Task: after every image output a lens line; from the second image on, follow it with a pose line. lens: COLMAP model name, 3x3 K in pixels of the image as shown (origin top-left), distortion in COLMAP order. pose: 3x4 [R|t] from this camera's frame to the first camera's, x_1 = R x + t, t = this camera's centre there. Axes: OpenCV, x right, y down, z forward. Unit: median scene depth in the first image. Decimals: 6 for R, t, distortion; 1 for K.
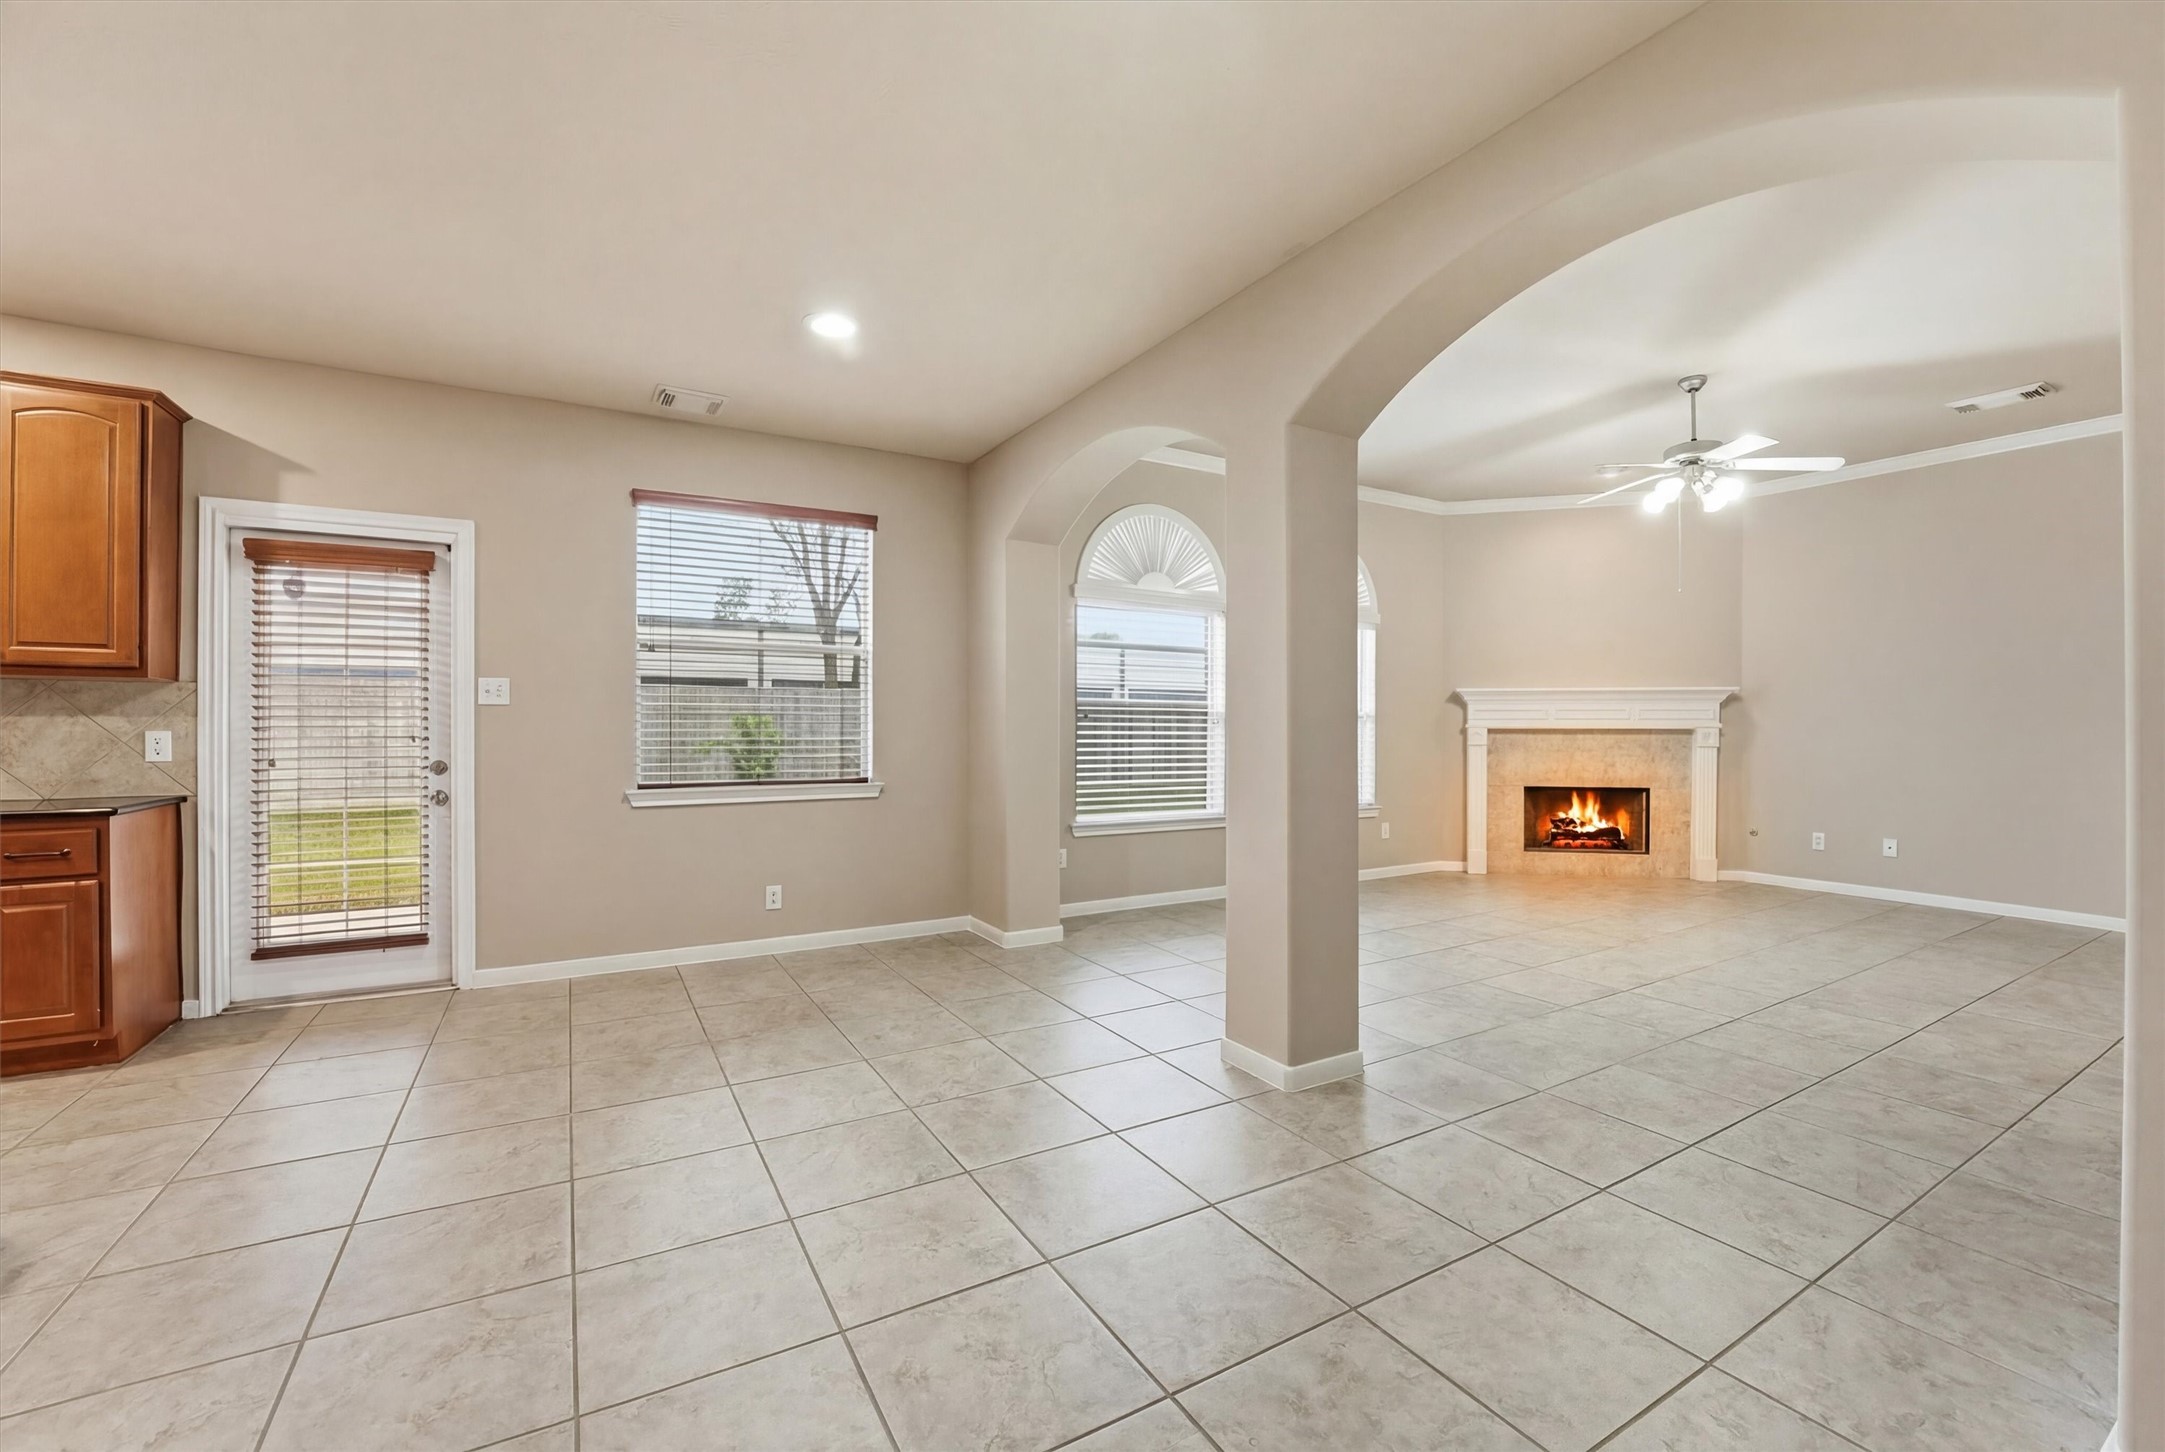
lens RADIAL K [[886.4, 0, 1063.9], [0, 886.4, 735.2], [0, 0, 1]] dist [-0.014244, 0.000059]
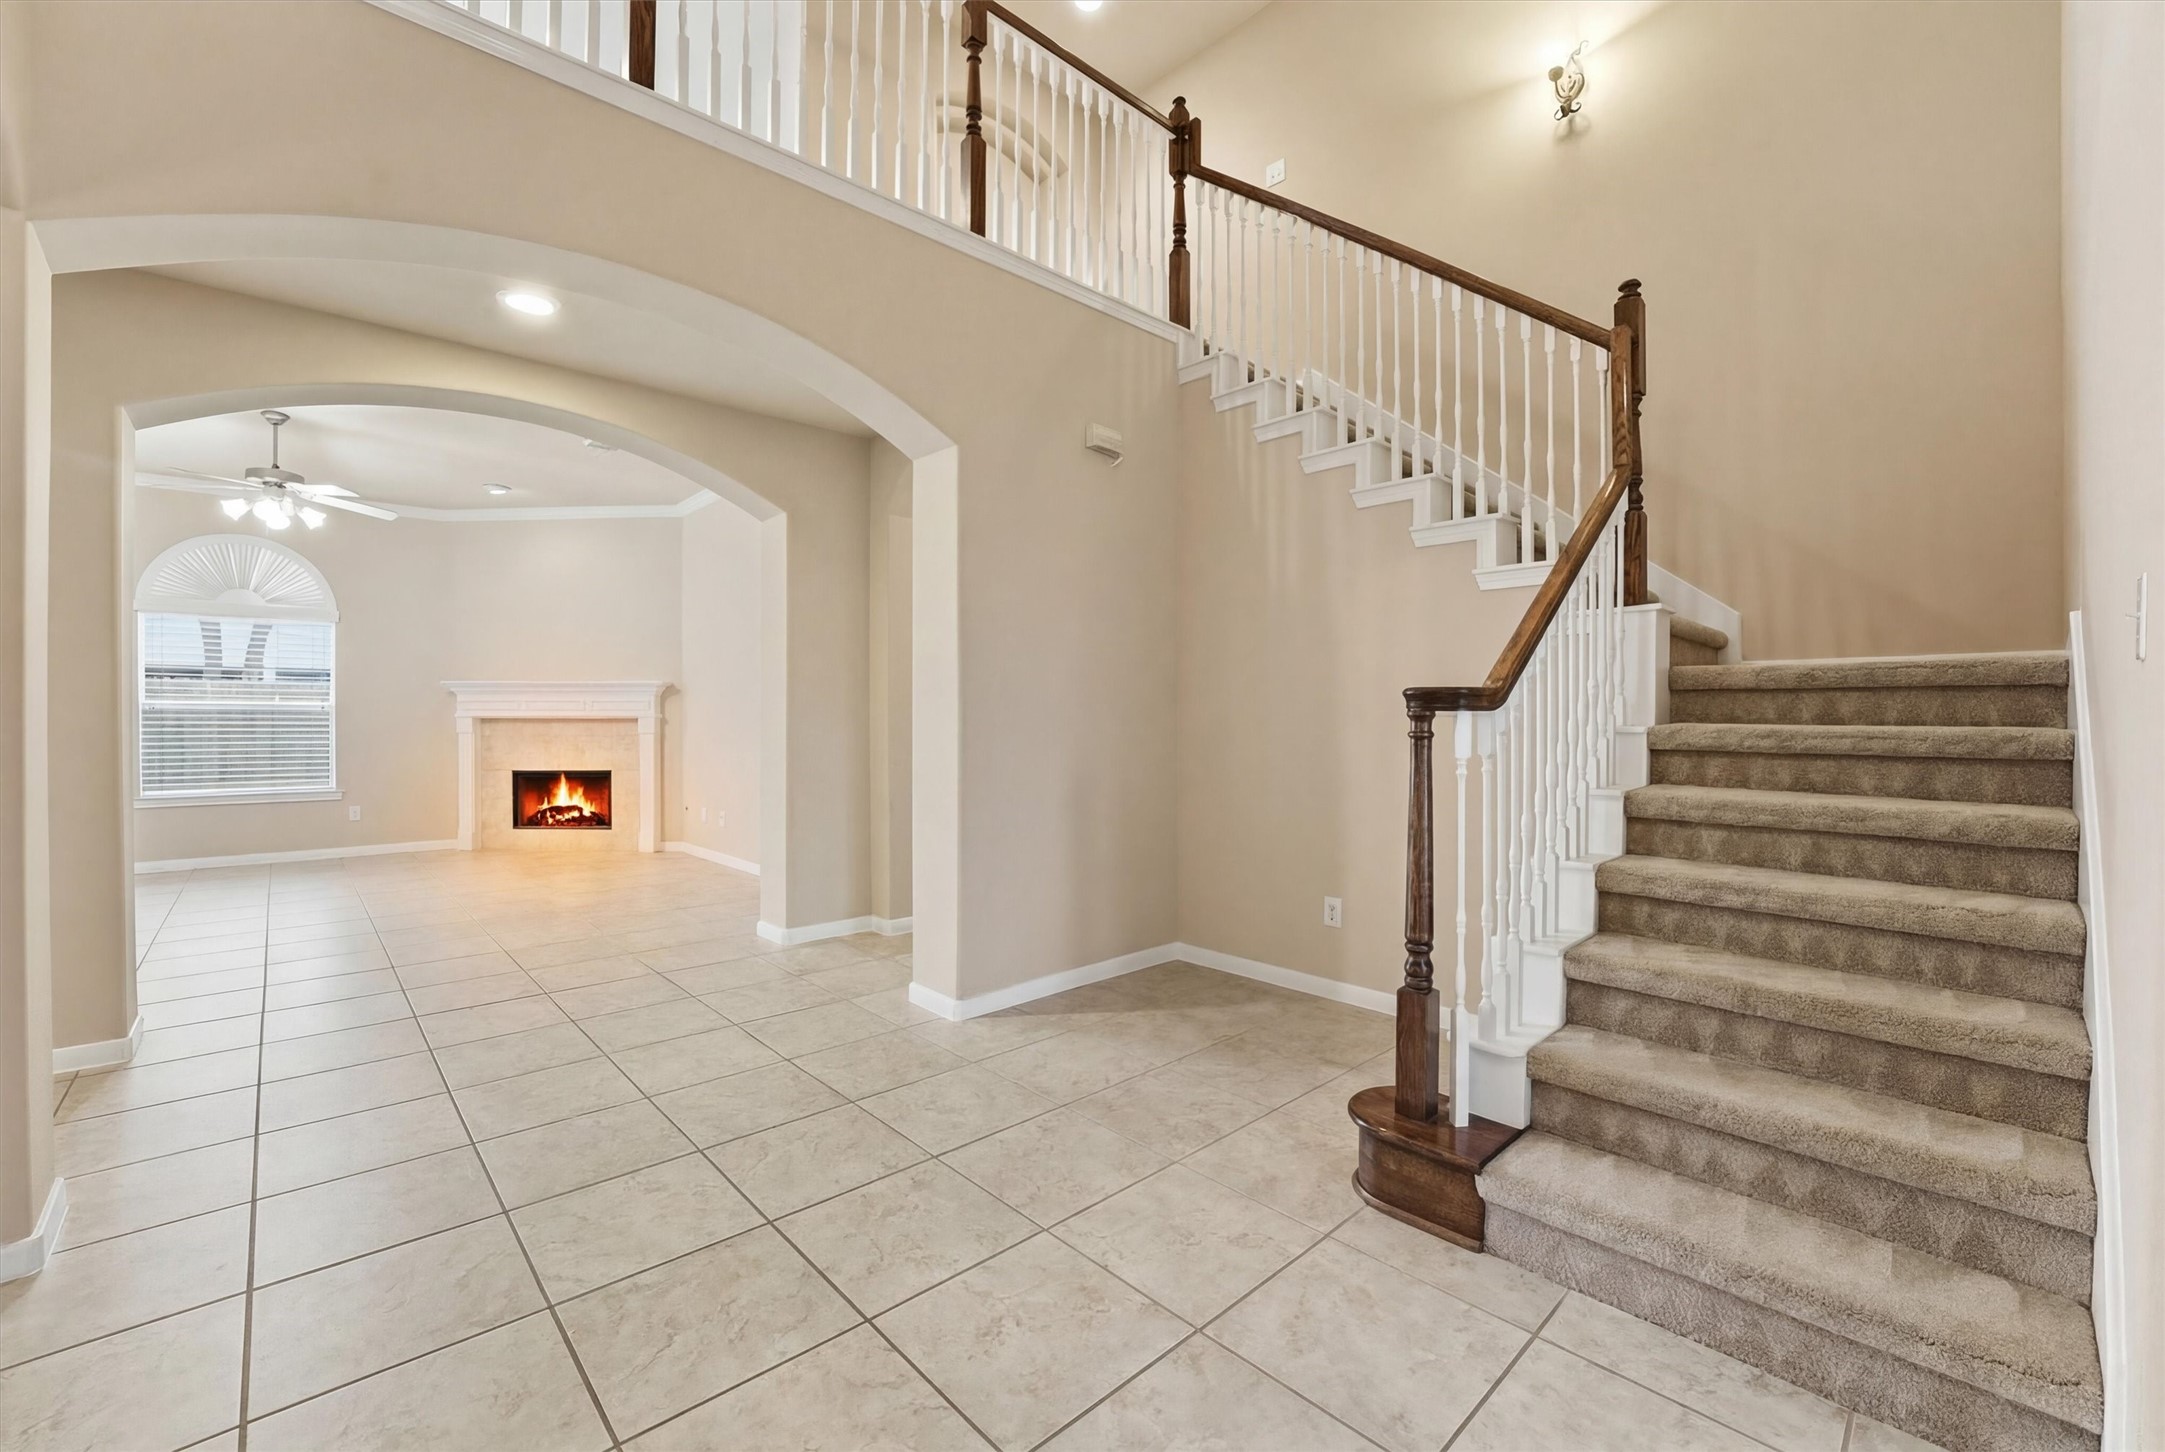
lens RADIAL K [[886.4, 0, 1063.9], [0, 886.4, 735.2], [0, 0, 1]] dist [-0.014244, 0.000059]
pose [[0.978867, -0.003509, 0.204470, 1.011595], [0.000536, 0.999893, 0.014590, -0.002092], [-0.204499, -0.014172, 0.978764, -0.222094]]
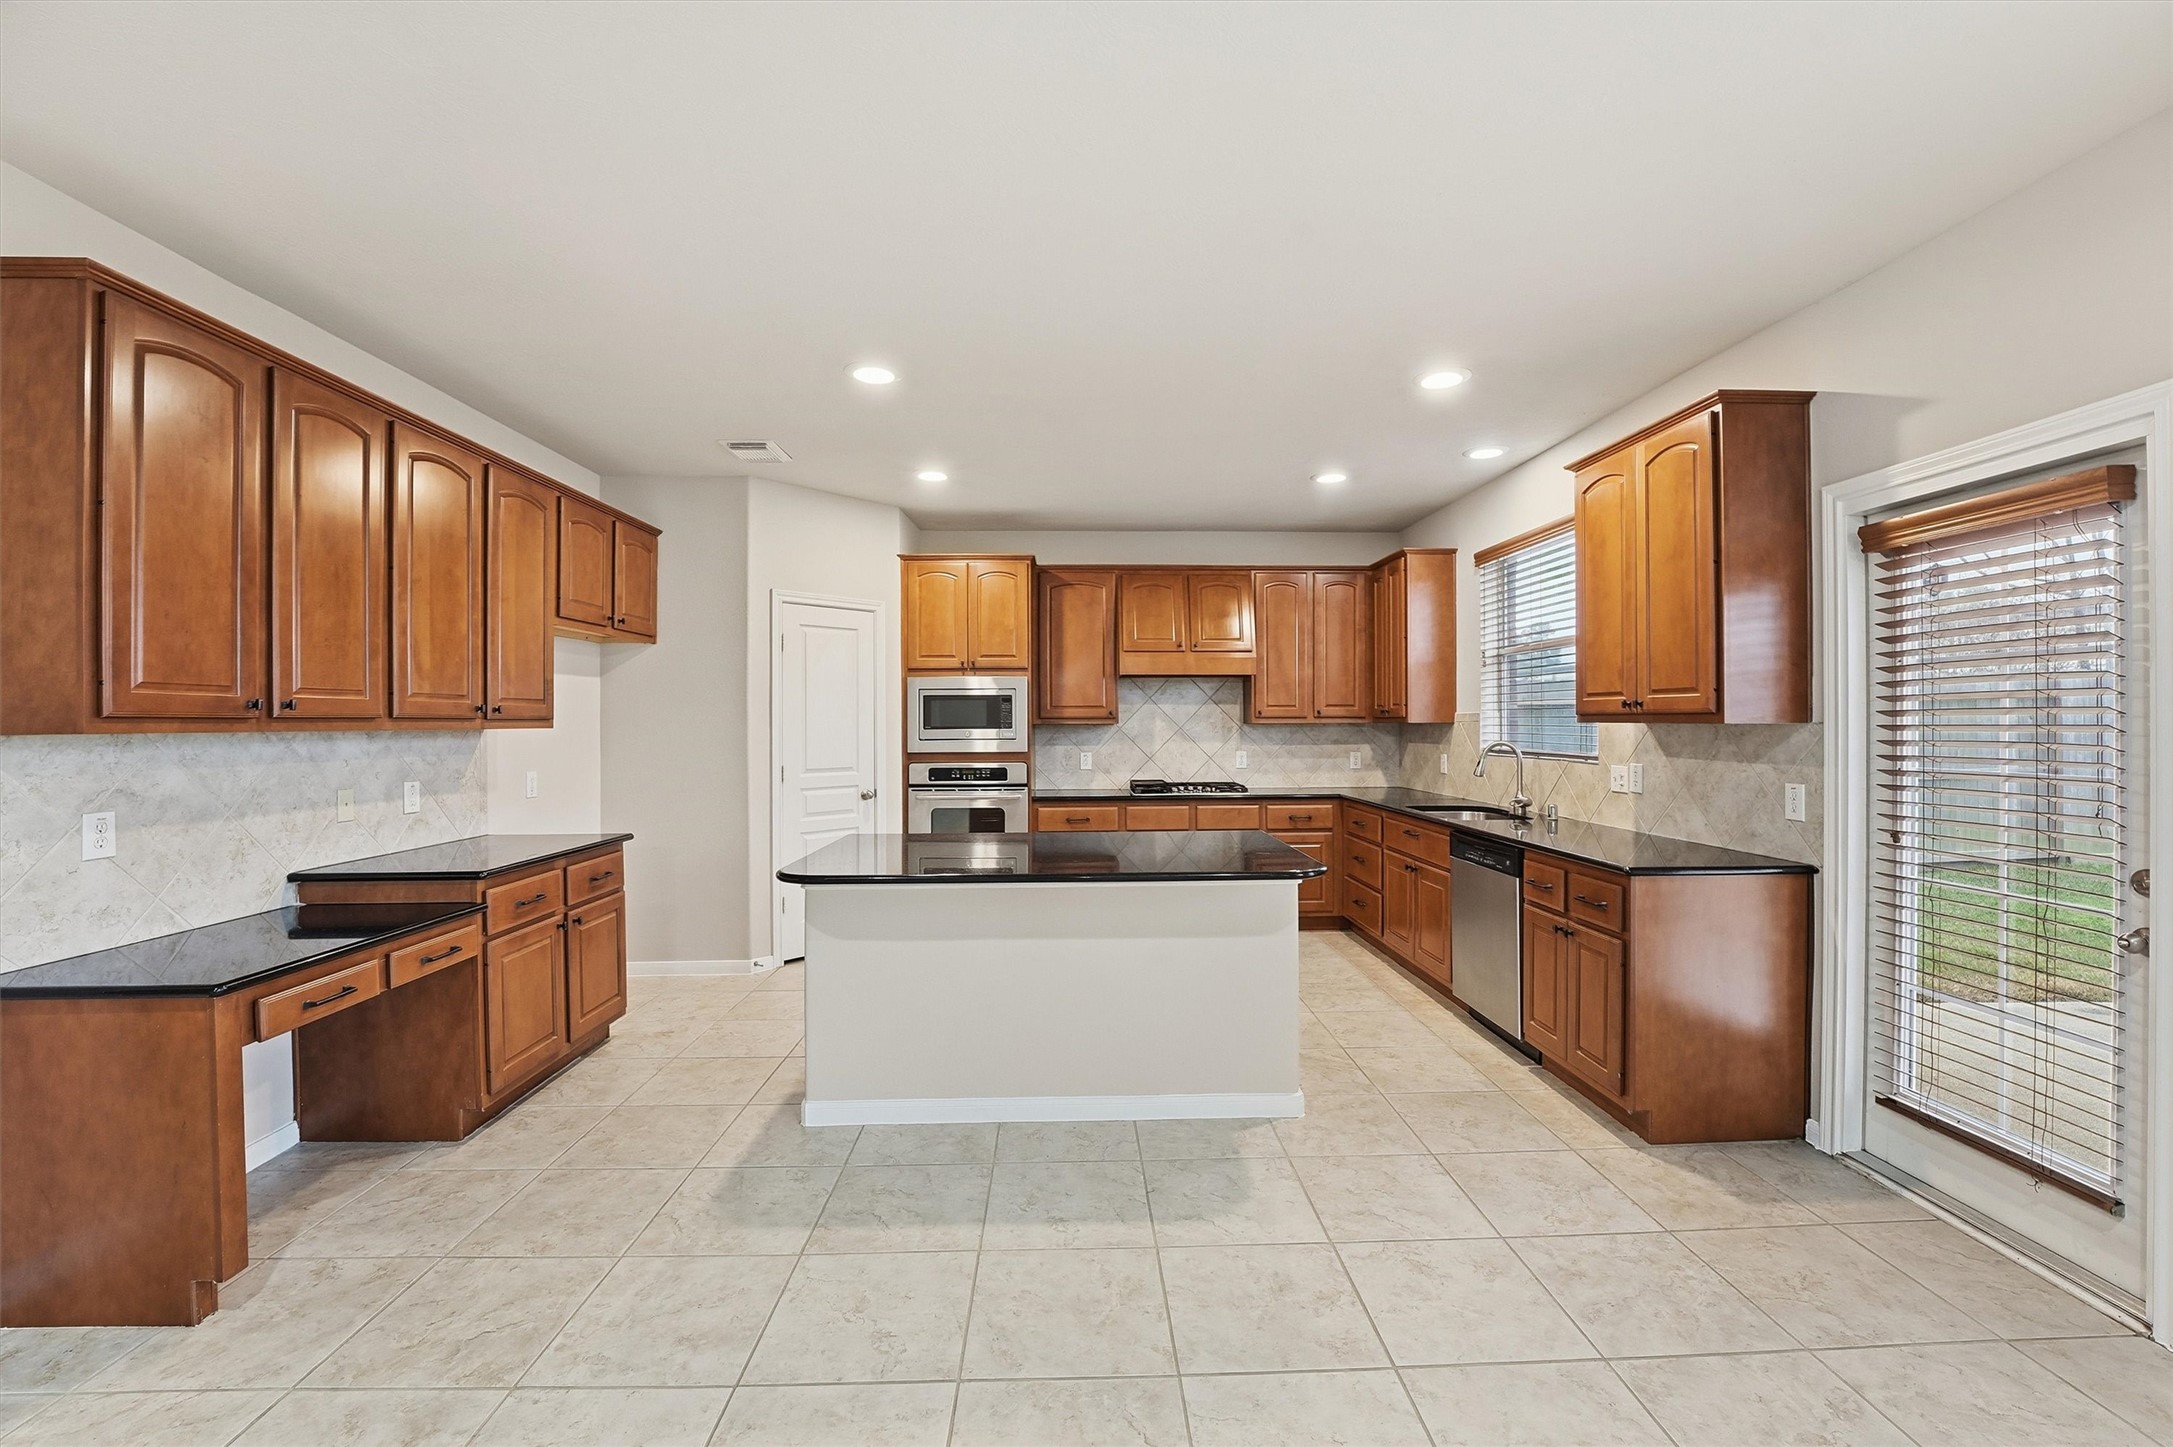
lens RADIAL K [[889.3, 0, 1086.5], [0, 889.3, 723.5], [0, 0, 1]] dist [0.000952, 0.000201]
pose [[-0.488736, 0.000561, -0.872431, 0.017846], [-0.003643, 0.999990, 0.002684, -0.030323], [0.872424, 0.004490, -0.488729, 0.406626]]
